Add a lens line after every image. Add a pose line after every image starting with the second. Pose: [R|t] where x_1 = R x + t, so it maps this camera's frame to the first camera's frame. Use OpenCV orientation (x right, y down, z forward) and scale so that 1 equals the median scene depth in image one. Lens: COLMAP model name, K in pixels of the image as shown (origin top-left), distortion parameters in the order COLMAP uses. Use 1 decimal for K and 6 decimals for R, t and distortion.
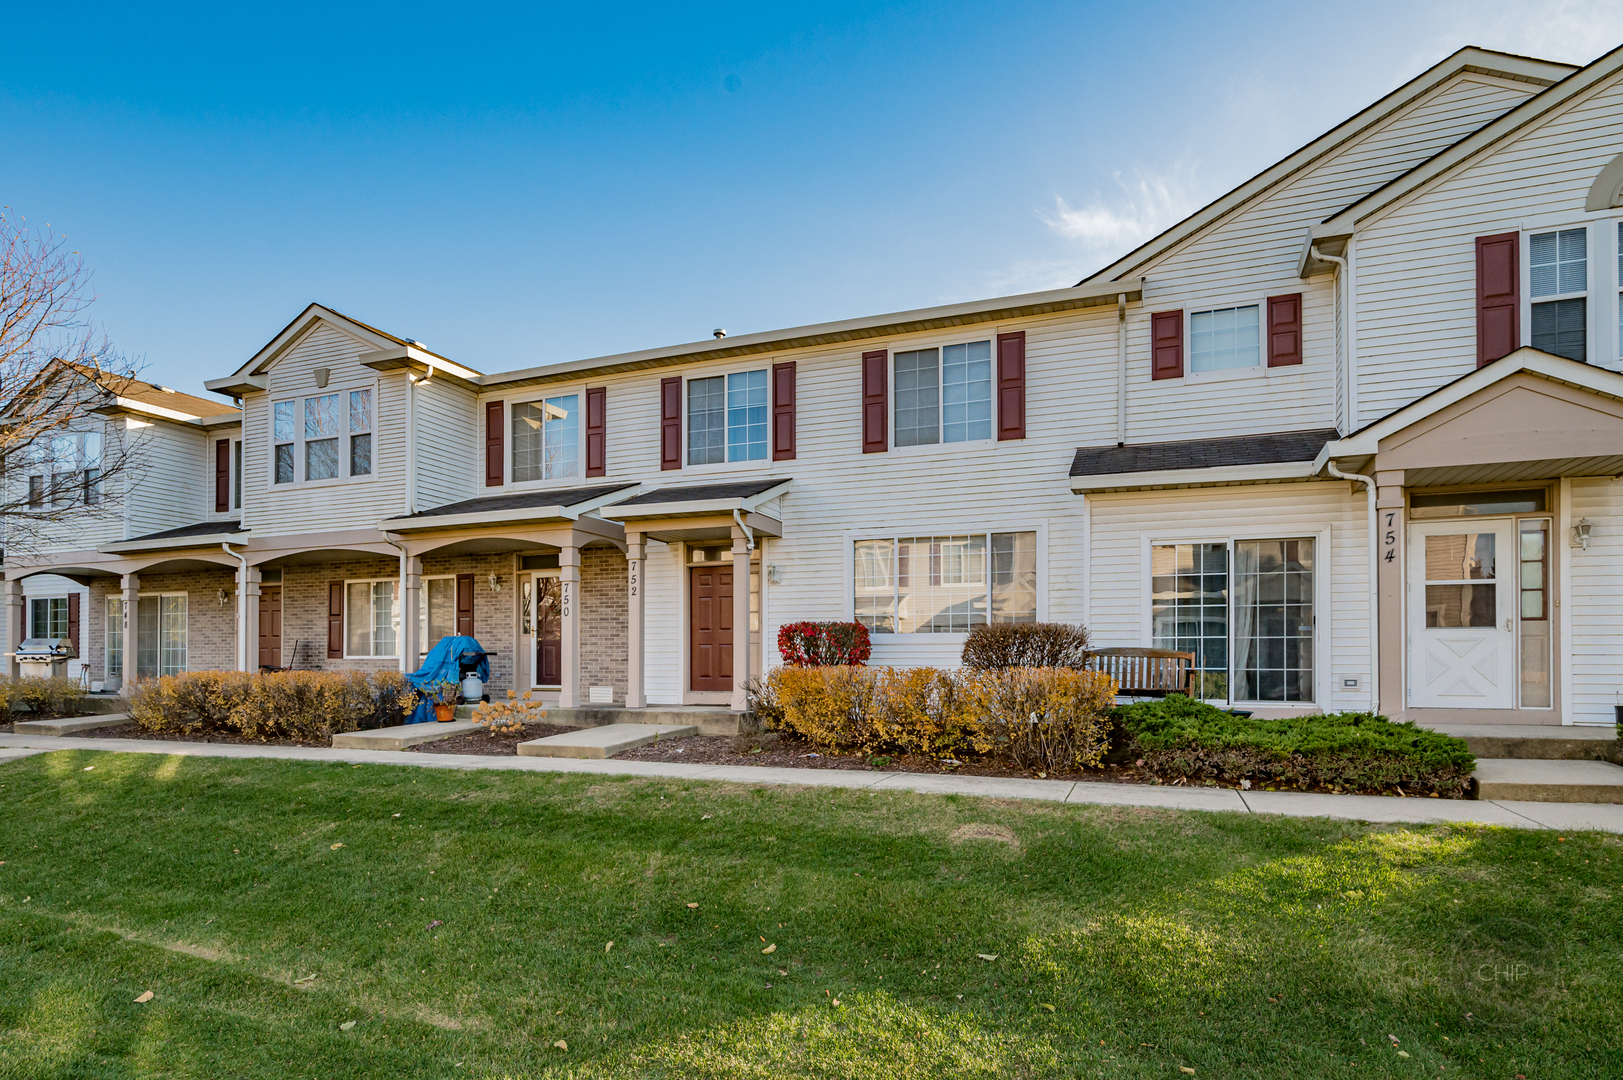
lens RADIAL K [[823.1, 0, 829.2], [0, 823.1, 646.9], [0, 0, 1]] dist [0.001634, -0.000747]
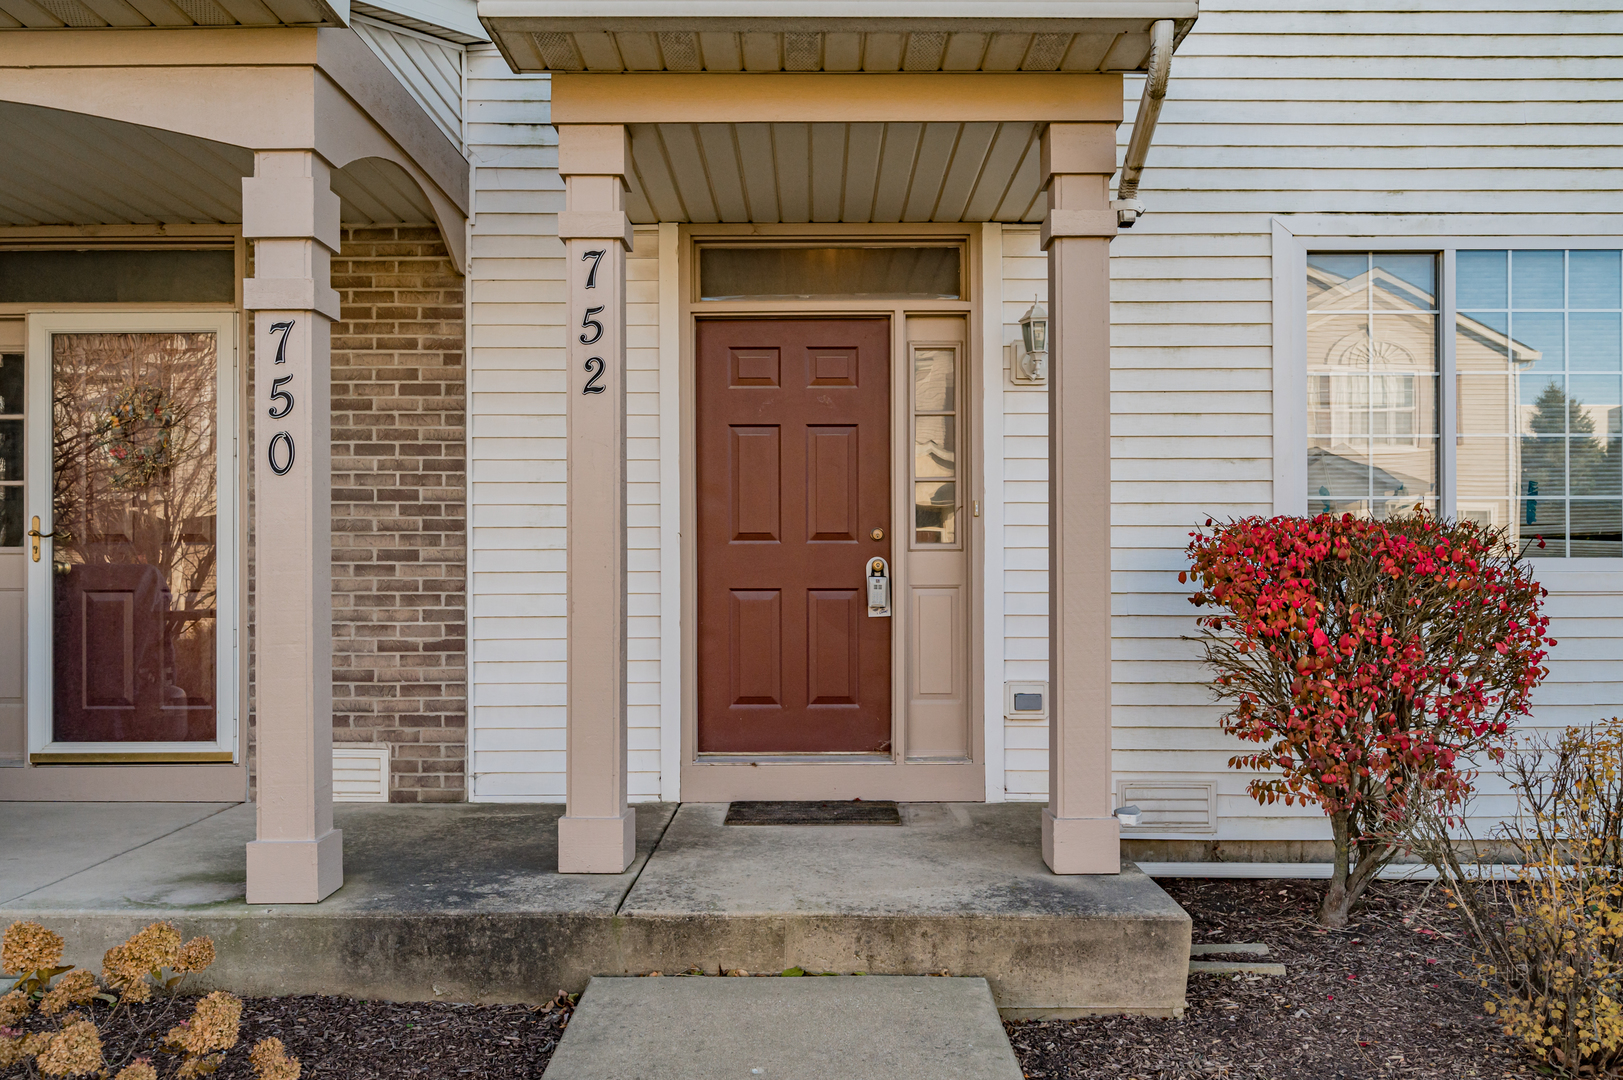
lens RADIAL K [[1167.2, 0, 867.1], [0, 1167.2, 576.7], [0, 0, 1]] dist [-0.003349, -0.004080]
pose [[0.942671, -0.005129, 0.333685, -0.273998], [-0.002887, 0.999719, 0.023522, -0.018758], [-0.333712, -0.023137, 0.942391, 0.659250]]
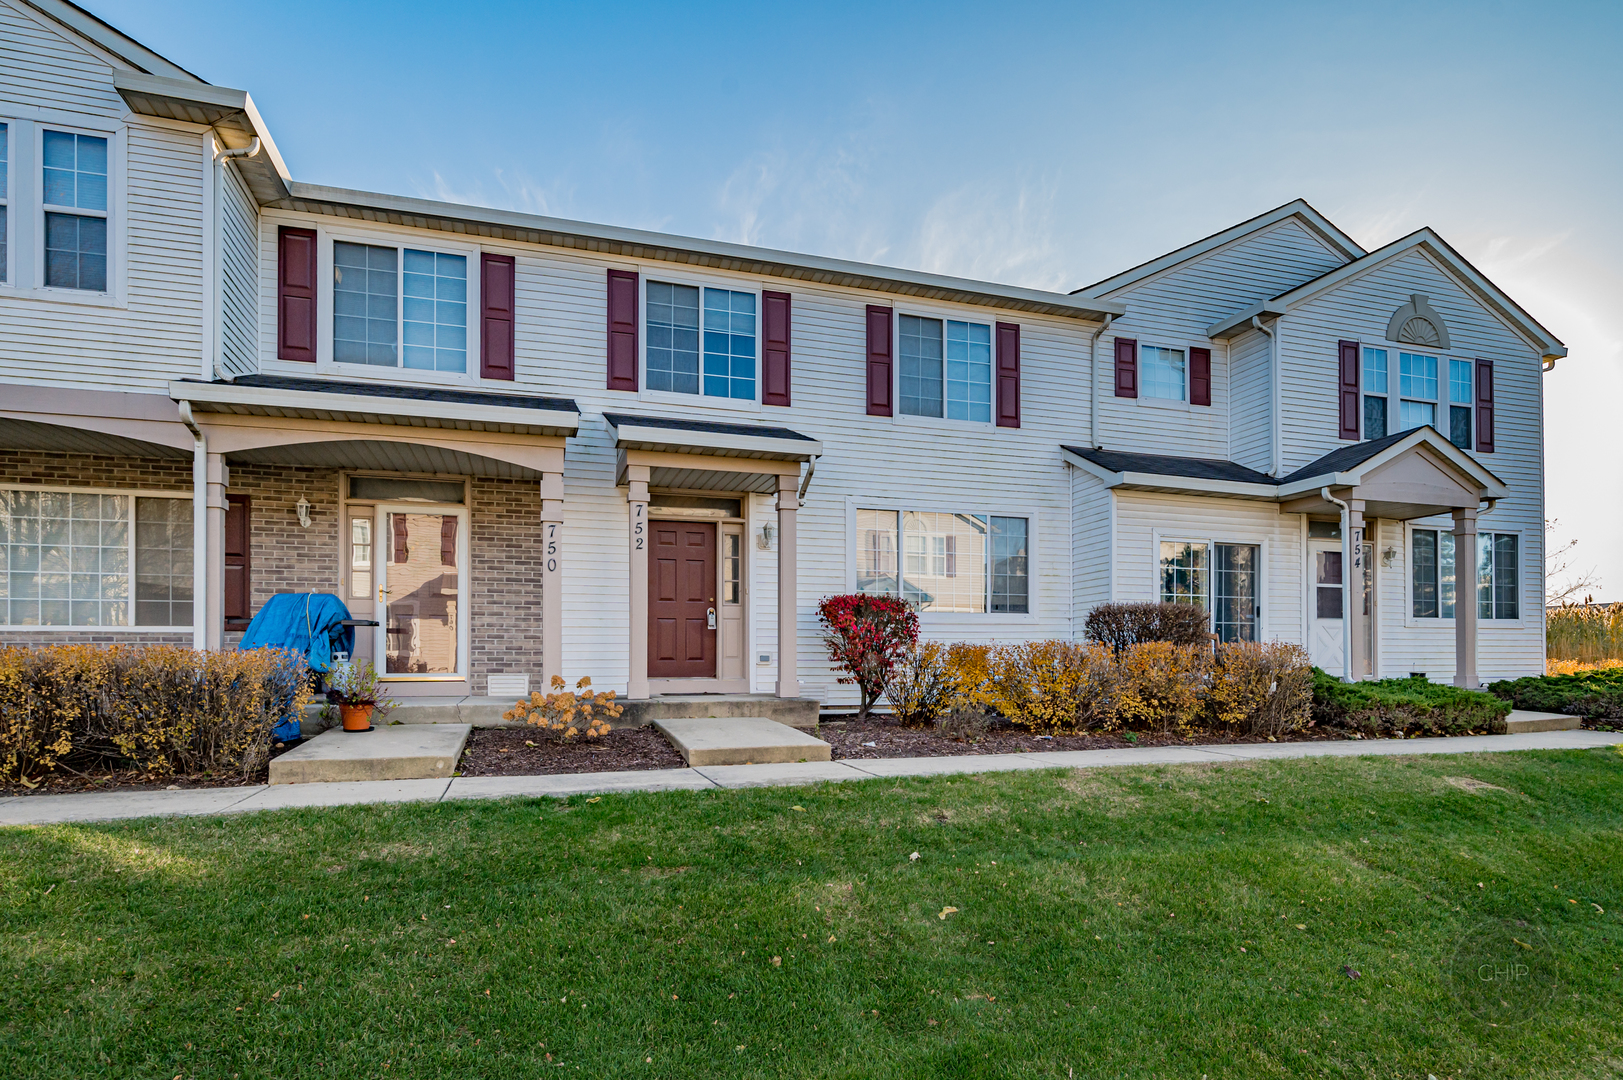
lens RADIAL K [[823.1, 0, 841.1], [0, 823.1, 645.0], [0, 0, 1]] dist [0.001634, -0.000747]
pose [[0.799930, 0.008813, 0.600028, -0.539701], [-0.011101, 0.999938, 0.000113, 0.022268], [-0.599990, -0.006752, 0.799979, 0.287995]]
